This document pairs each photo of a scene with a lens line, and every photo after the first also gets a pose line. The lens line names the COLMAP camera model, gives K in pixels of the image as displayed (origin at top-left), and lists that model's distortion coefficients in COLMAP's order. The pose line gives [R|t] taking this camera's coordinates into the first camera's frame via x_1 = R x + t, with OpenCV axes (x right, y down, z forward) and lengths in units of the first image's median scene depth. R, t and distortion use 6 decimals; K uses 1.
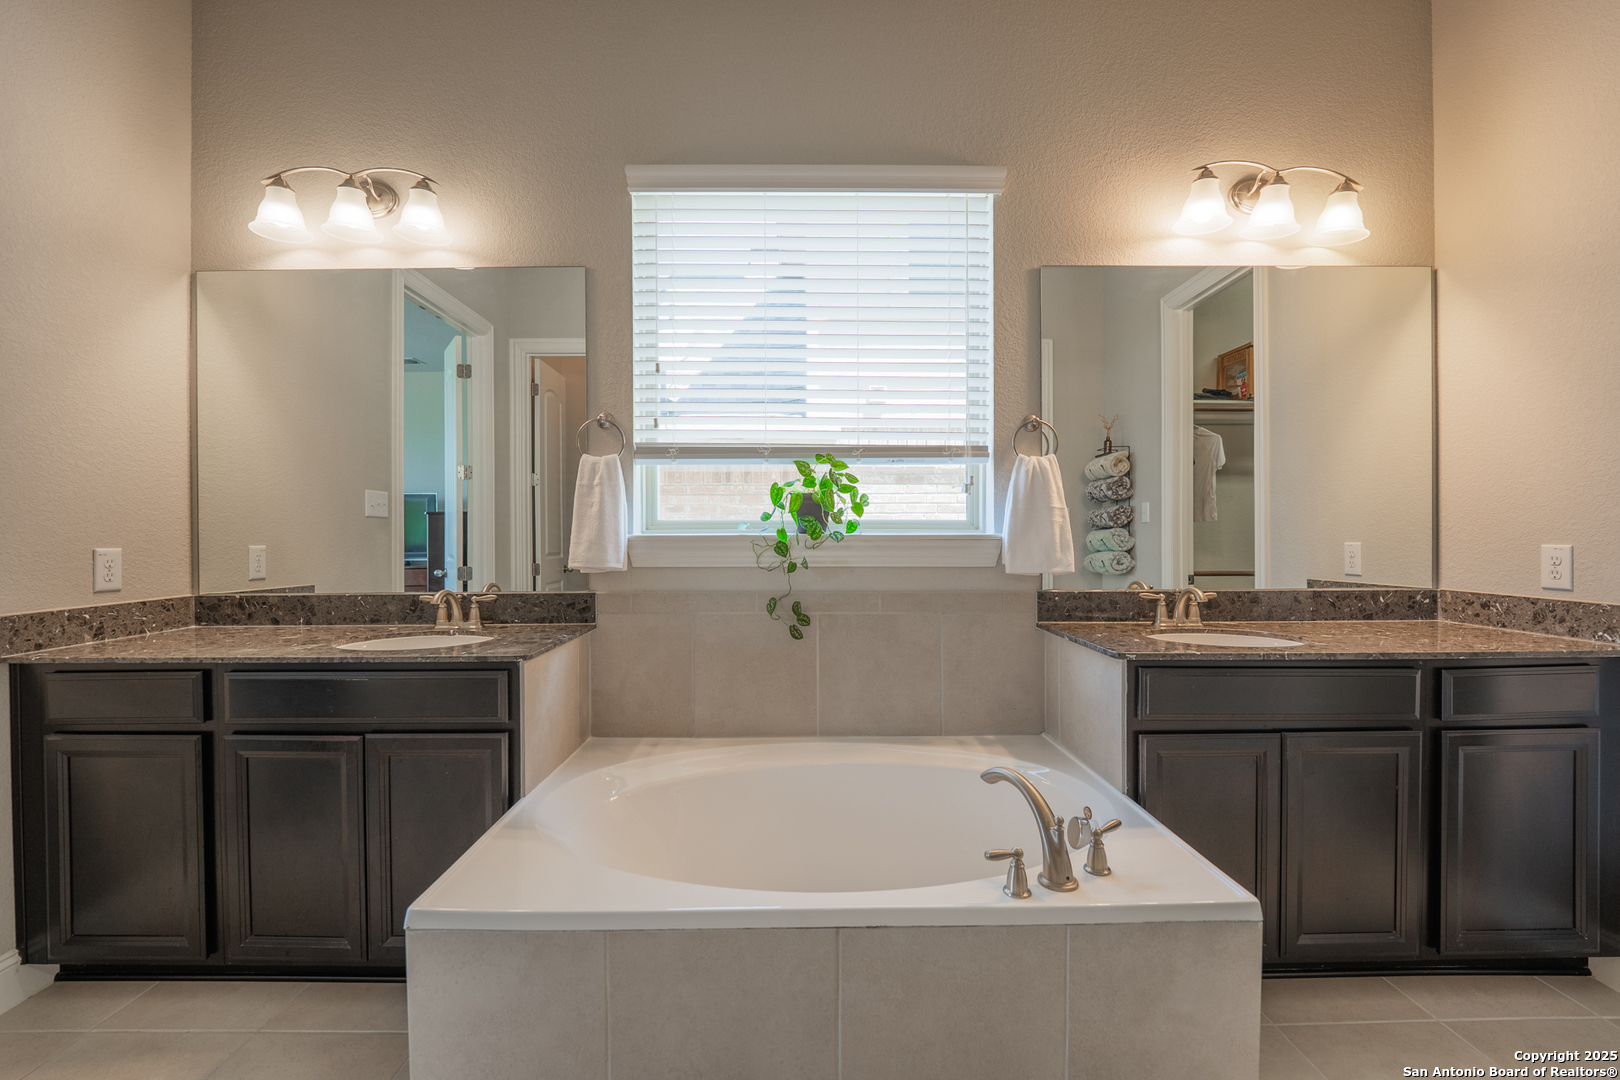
lens RADIAL K [[660.7, 0, 800.9], [0, 660.7, 539.0], [0, 0, 1]] dist [-0.001042, -0.004873]
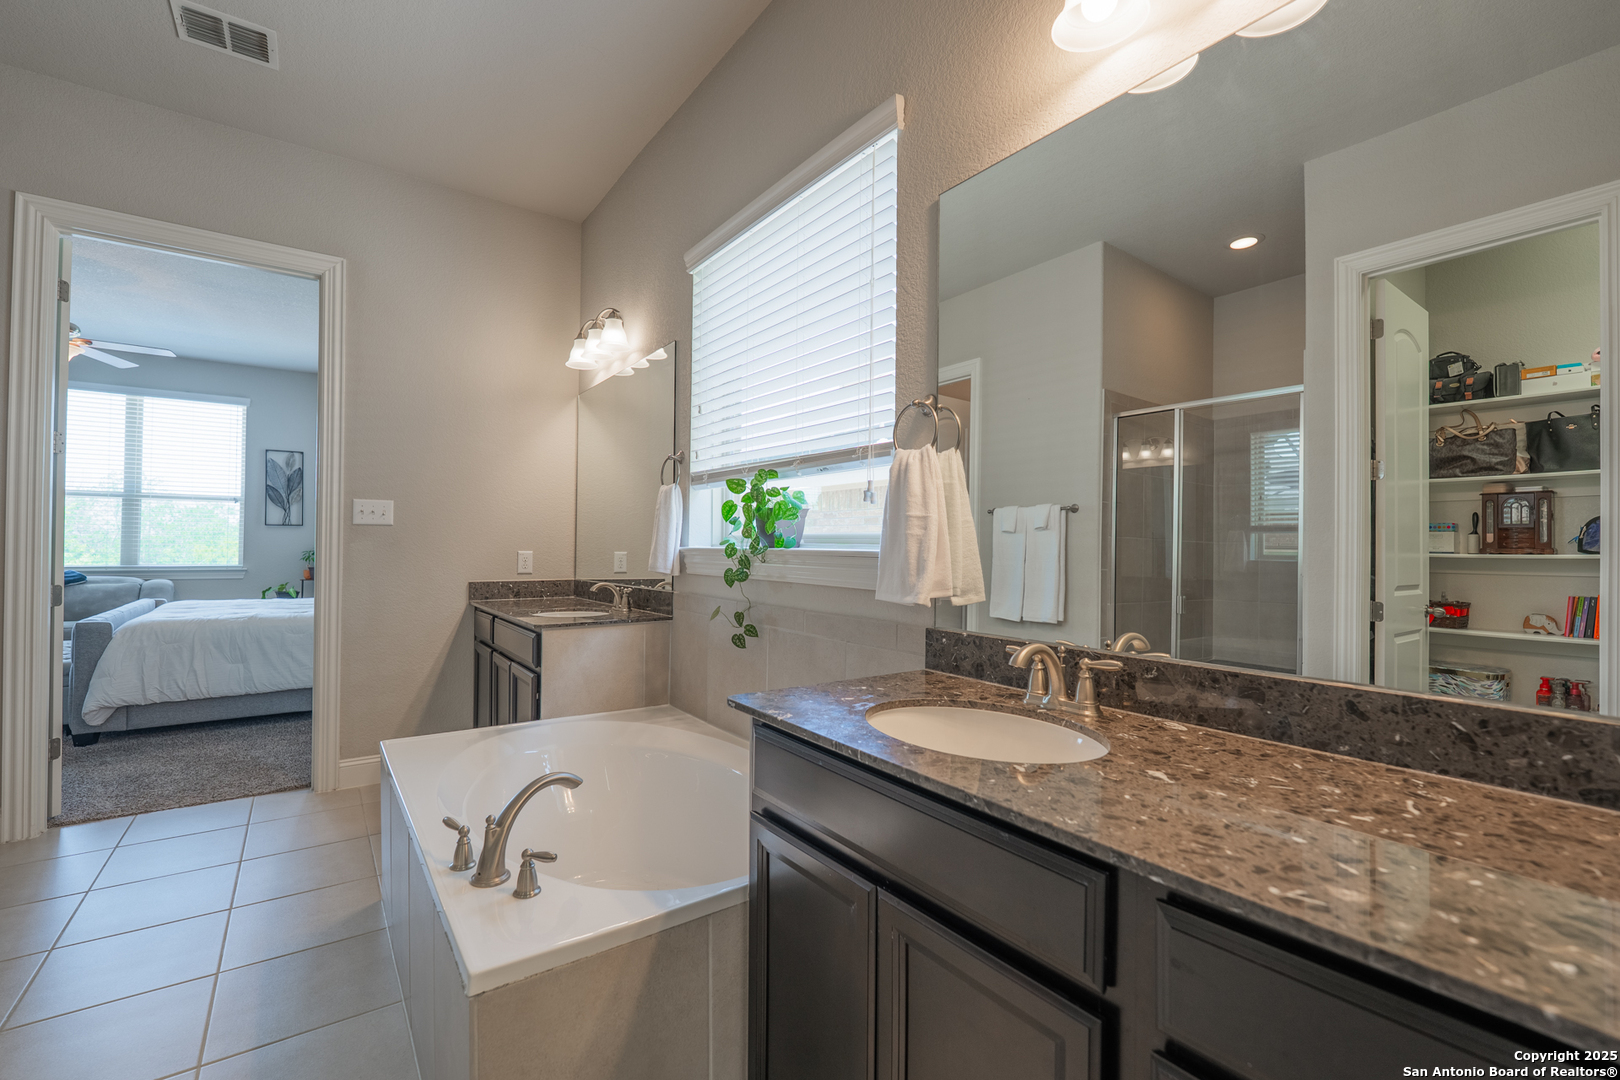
lens RADIAL K [[660.7, 0, 800.9], [0, 660.7, 539.0], [0, 0, 1]] dist [-0.001042, -0.004873]
pose [[0.606056, 0.000863, -0.795421, 0.872967], [-0.019461, 0.999716, -0.013743, -0.008905], [0.795184, 0.023809, 0.605901, 0.429790]]
